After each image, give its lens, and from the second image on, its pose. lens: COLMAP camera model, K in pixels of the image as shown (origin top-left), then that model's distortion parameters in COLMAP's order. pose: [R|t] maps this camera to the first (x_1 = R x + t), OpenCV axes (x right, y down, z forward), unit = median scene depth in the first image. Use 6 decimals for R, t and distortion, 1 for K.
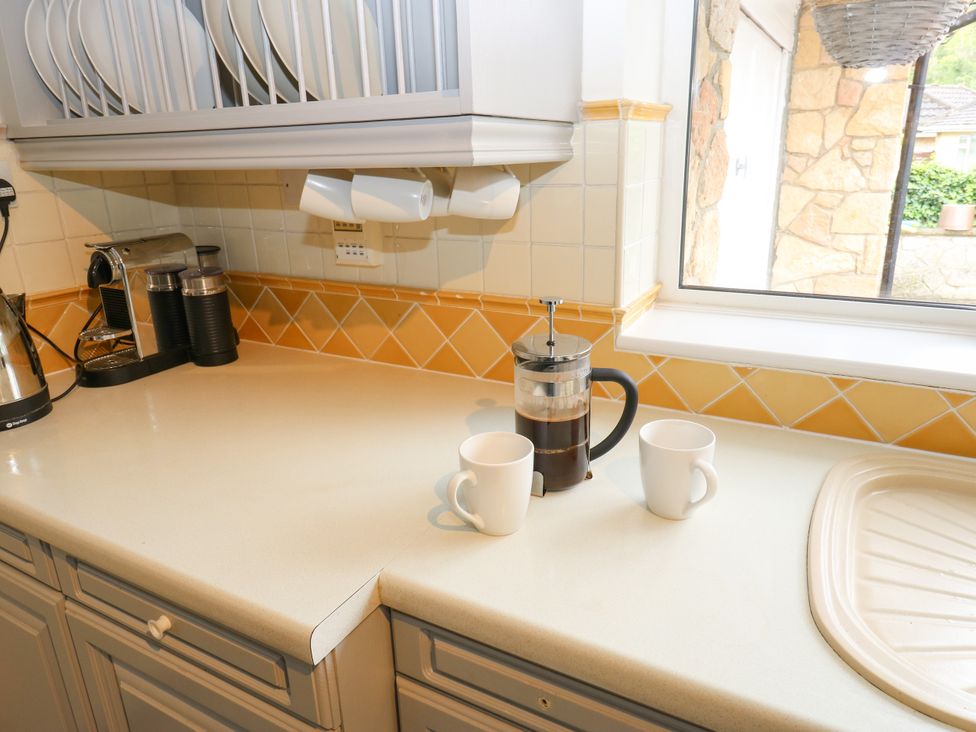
lens RADIAL K [[656.1, 0, 498.9], [0, 656.1, 360.7], [0, 0, 1]] dist [0.012591, -0.002224]
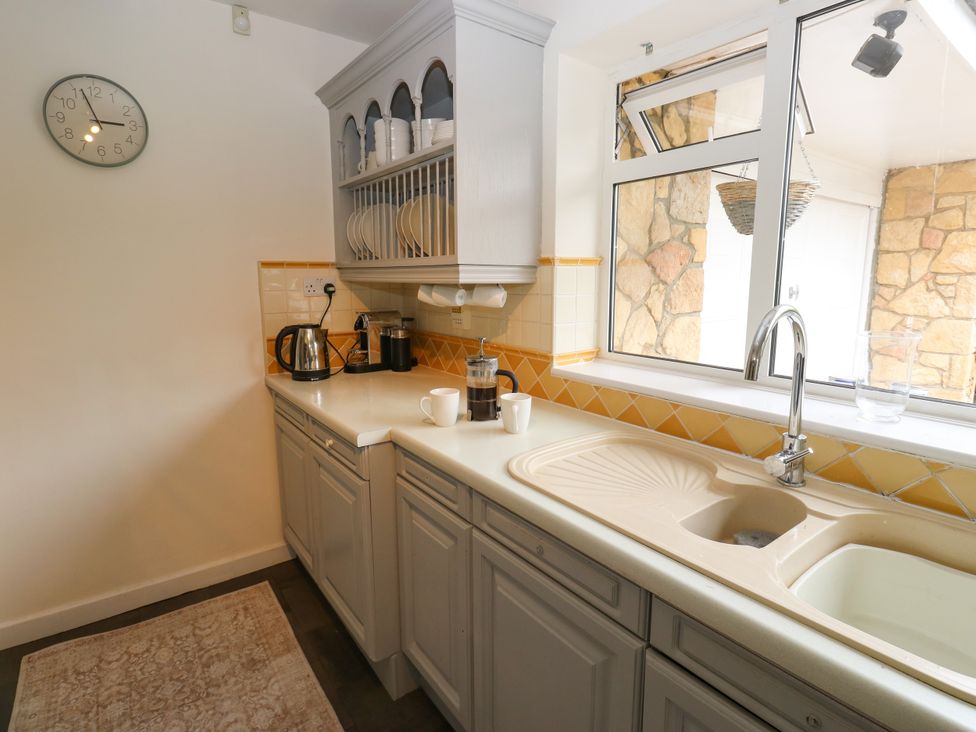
lens RADIAL K [[519.2, 0, 488.0], [0, 519.2, 366.0], [0, 0, 1]] dist [0.000956, -0.001542]
pose [[0.906377, 0.096116, -0.411391, 0.512204], [-0.149109, 0.983888, -0.098647, 0.110552], [0.395281, 0.150753, 0.906105, -0.406609]]
